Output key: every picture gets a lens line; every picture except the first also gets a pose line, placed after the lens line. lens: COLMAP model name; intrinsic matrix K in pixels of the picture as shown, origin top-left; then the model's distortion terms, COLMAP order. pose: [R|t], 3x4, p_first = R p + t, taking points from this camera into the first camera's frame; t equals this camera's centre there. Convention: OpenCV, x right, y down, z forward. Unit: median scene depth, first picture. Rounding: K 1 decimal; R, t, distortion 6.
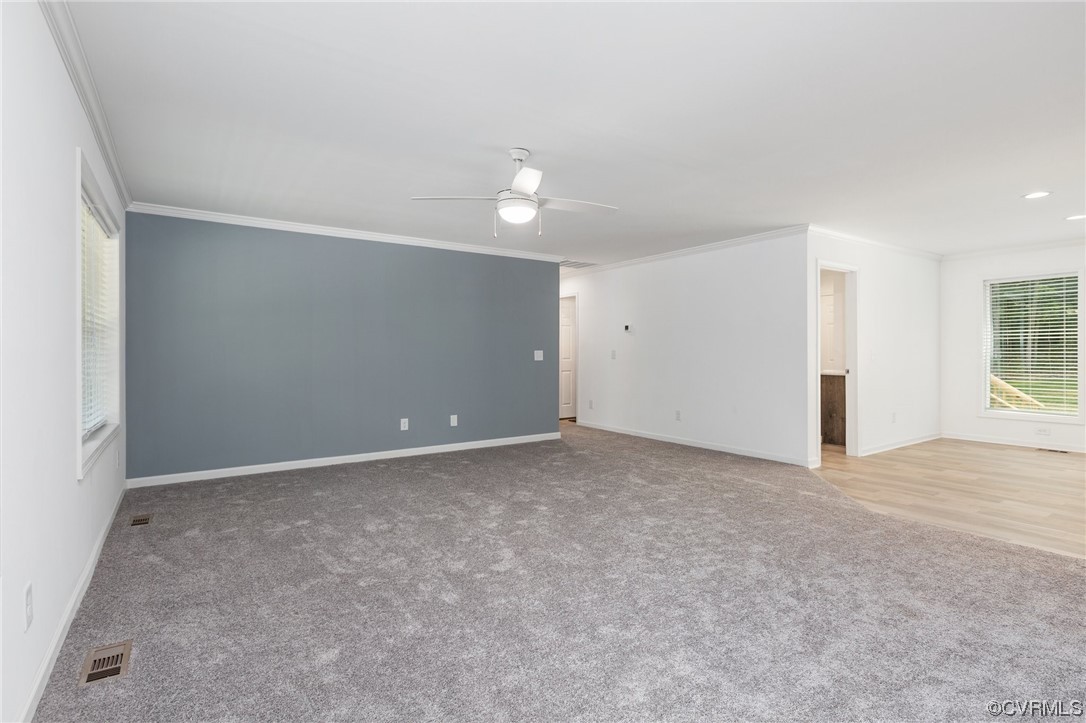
lens RADIAL K [[532.6, 0, 545.5], [0, 532.6, 355.0], [0, 0, 1]] dist [-0.001884, -0.000474]
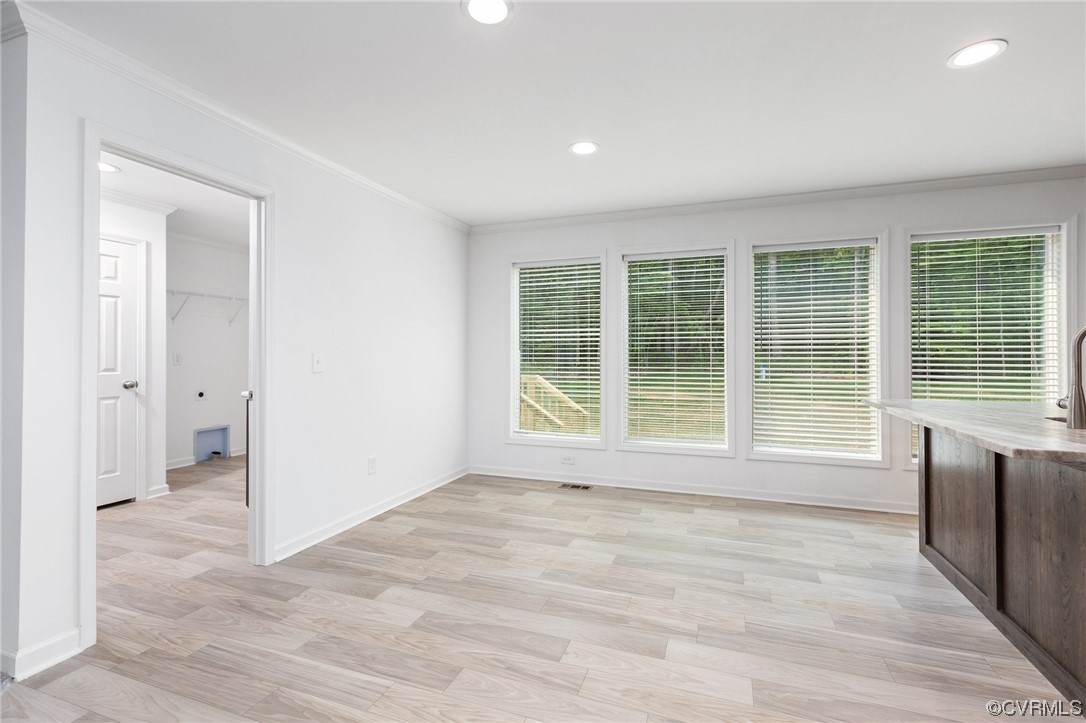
lens RADIAL K [[493.1, 0, 545.5], [0, 493.1, 355.8], [0, 0, 1]] dist [0.000801, -0.000021]
pose [[0.813382, 0.006933, 0.581688, 0.481572], [-0.003730, 0.999971, -0.006704, -0.003159], [-0.581717, 0.003283, 0.813384, 0.426281]]
